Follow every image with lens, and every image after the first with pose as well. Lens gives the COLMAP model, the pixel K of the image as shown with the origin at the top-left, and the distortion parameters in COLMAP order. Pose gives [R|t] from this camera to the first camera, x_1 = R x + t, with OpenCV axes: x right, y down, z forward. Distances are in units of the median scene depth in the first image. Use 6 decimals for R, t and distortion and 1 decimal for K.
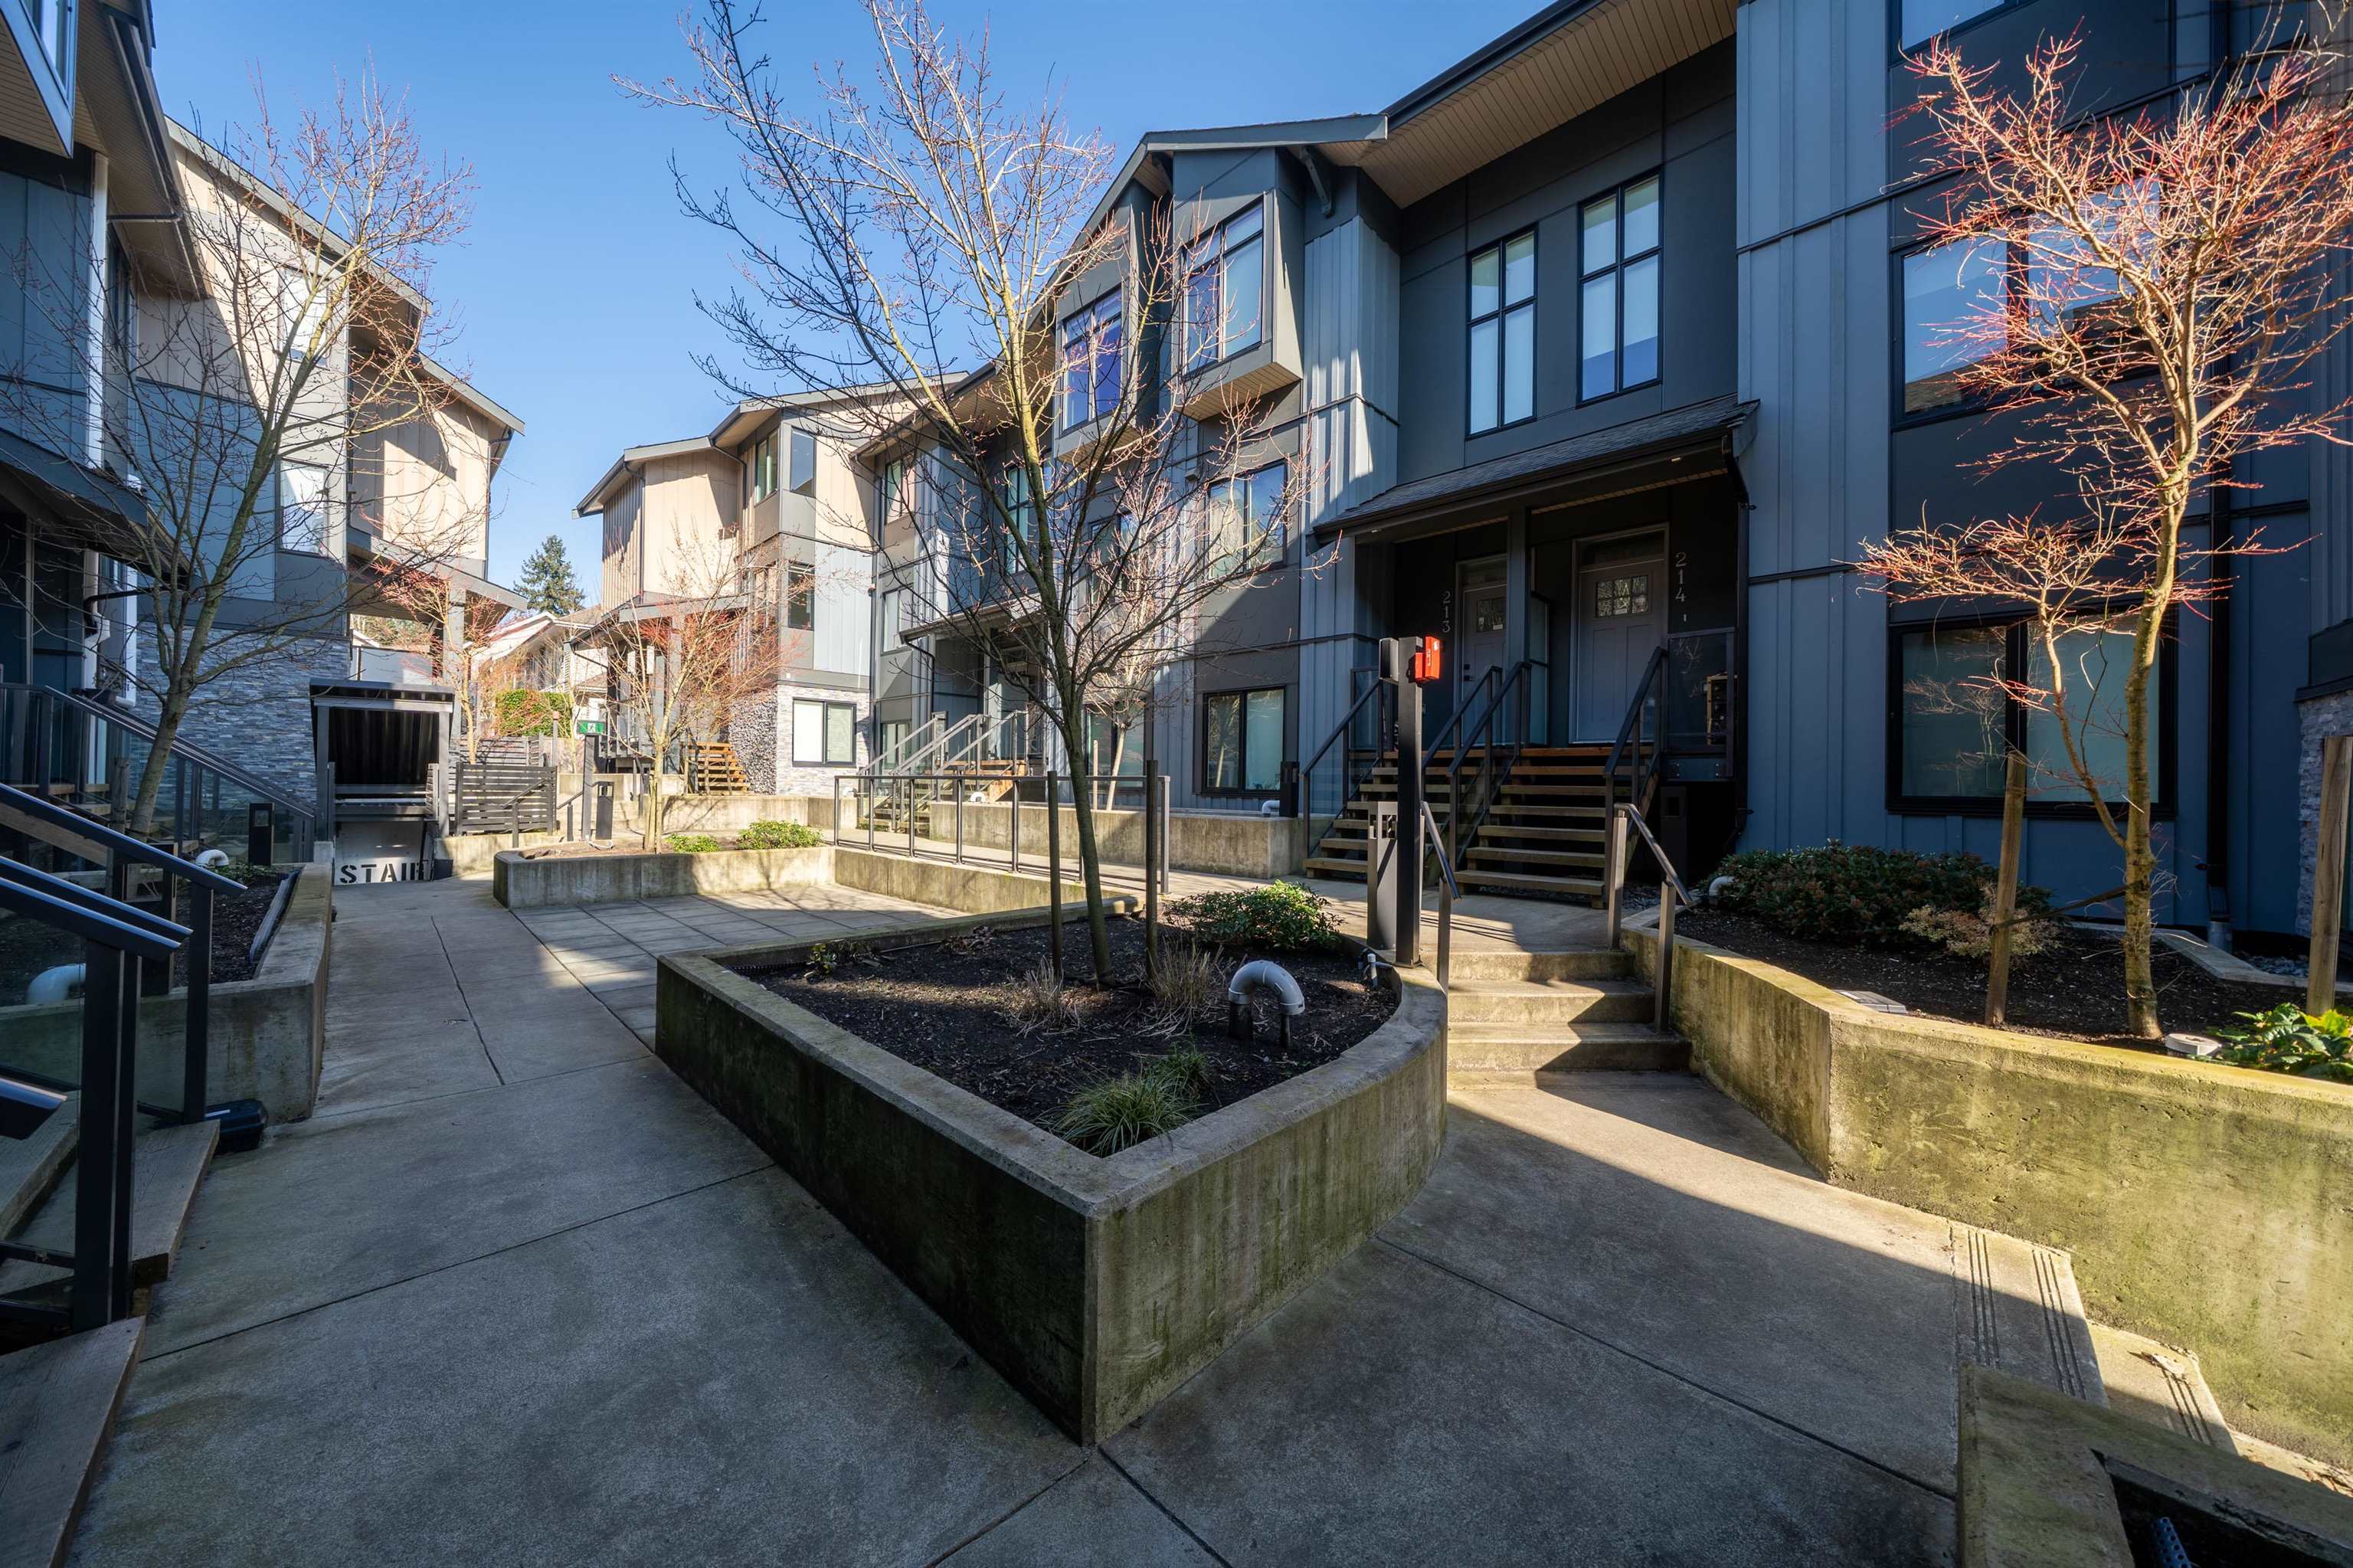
lens RADIAL K [[789.5, 0, 1156.1], [0, 789.5, 786.9], [0, 0, 1]] dist [-0.012611, -0.000060]
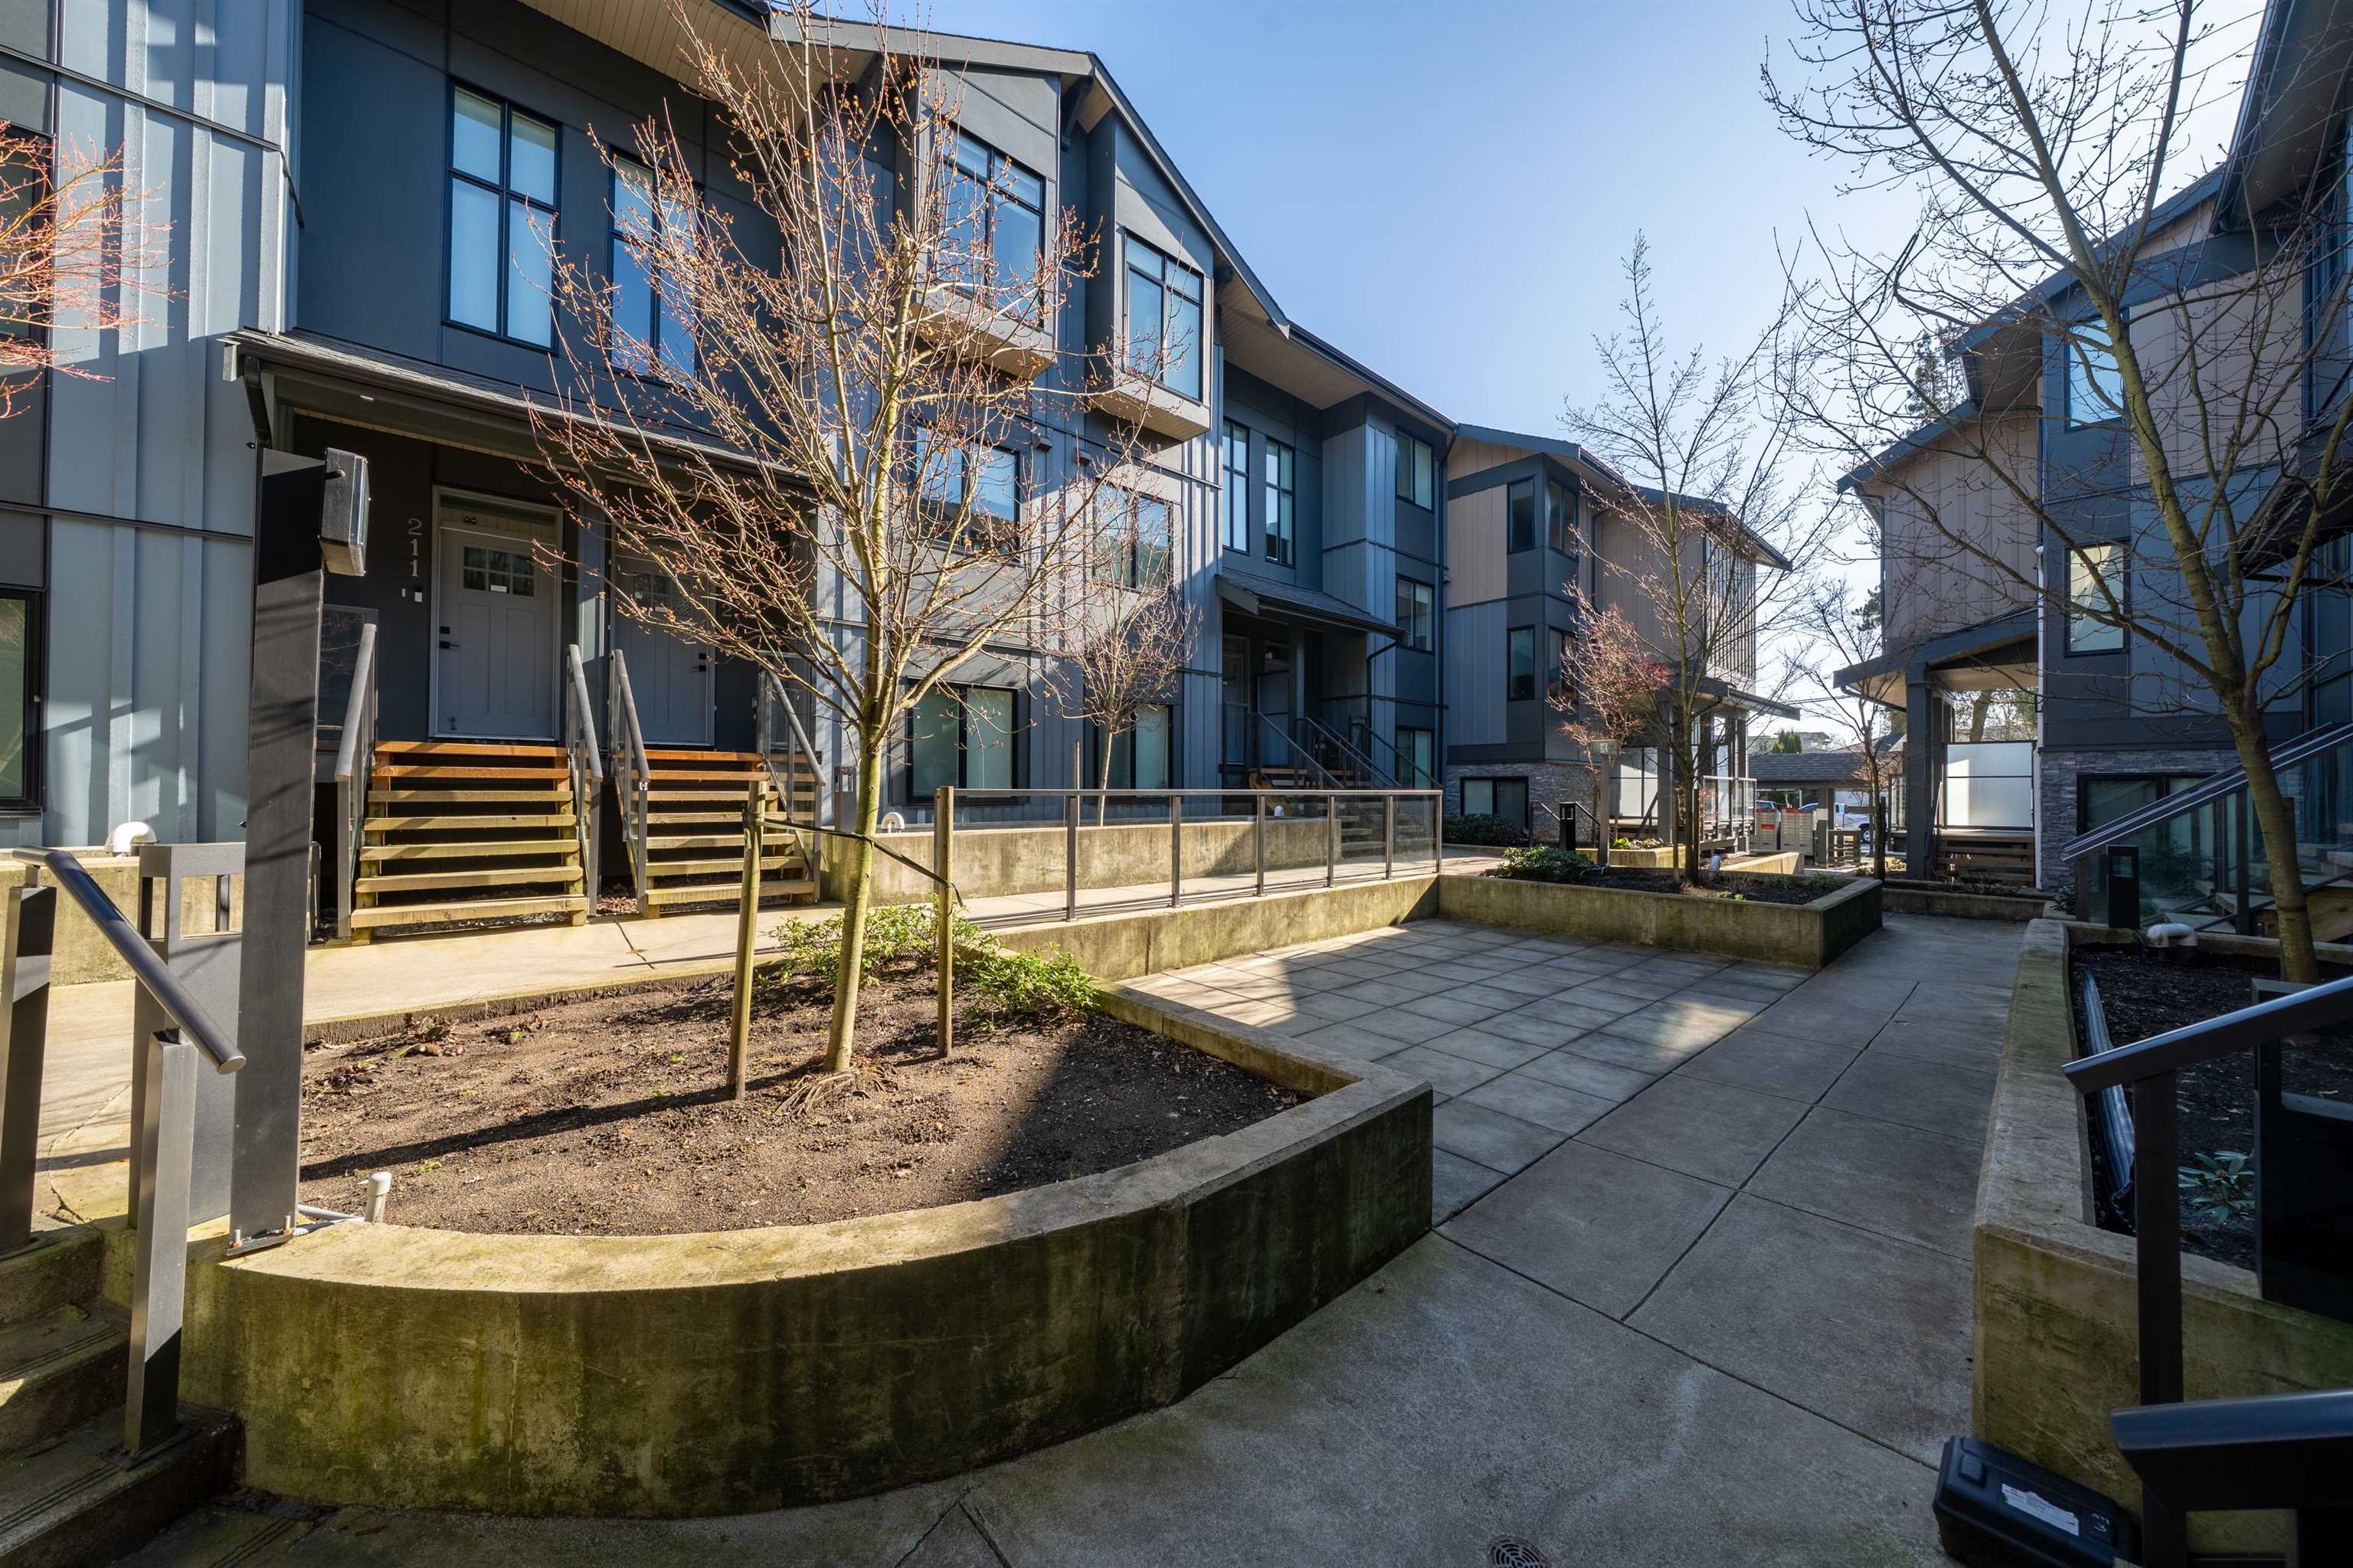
lens RADIAL K [[789.5, 0, 1159.5], [0, 789.5, 789.7], [0, 0, 1]] dist [-0.012611, -0.000060]
pose [[0.072183, -0.009997, 0.997341, -0.246745], [0.008439, 0.999920, 0.009412, -0.004701], [-0.997356, 0.007737, 0.072262, 0.241121]]
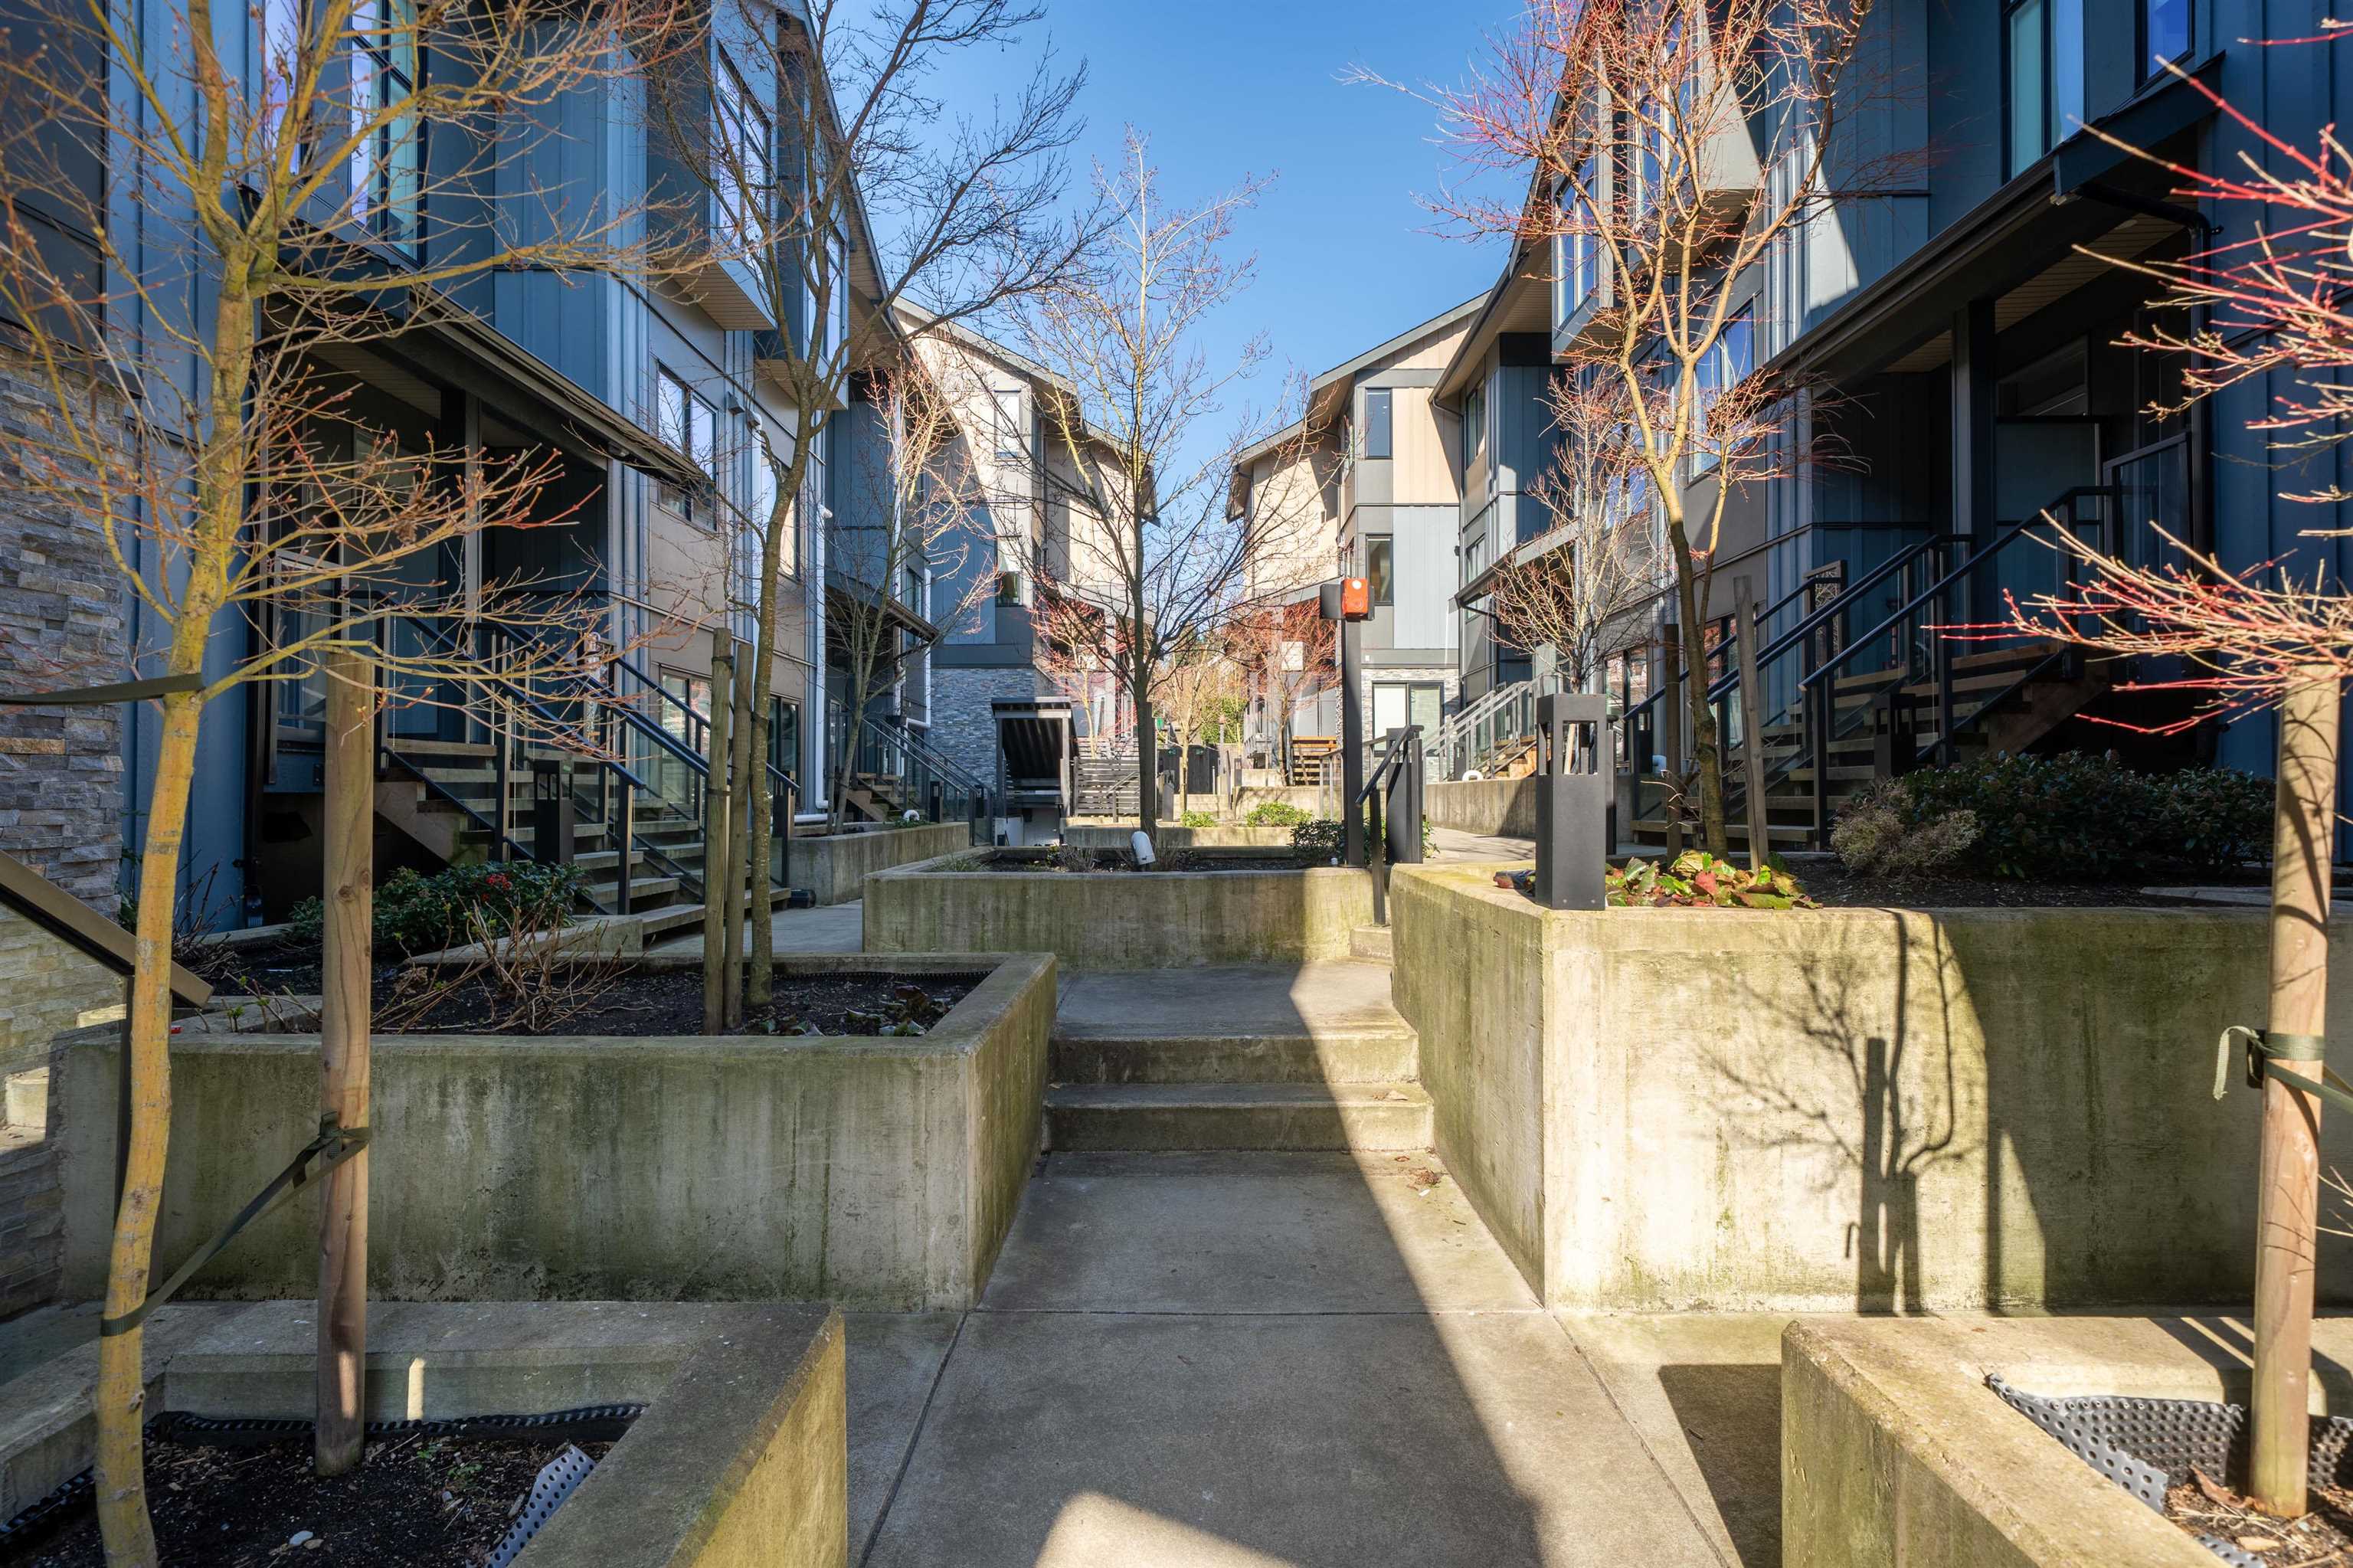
lens RADIAL K [[1131.0, 0, 1177.6], [0, 1131.0, 784.1], [0, 0, 1]] dist [0.001410, 0.000216]
pose [[0.697008, -0.025184, -0.716621, 0.493901], [0.010338, 0.999632, -0.025074, 0.056380], [0.716988, 0.010068, 0.697012, -0.122343]]
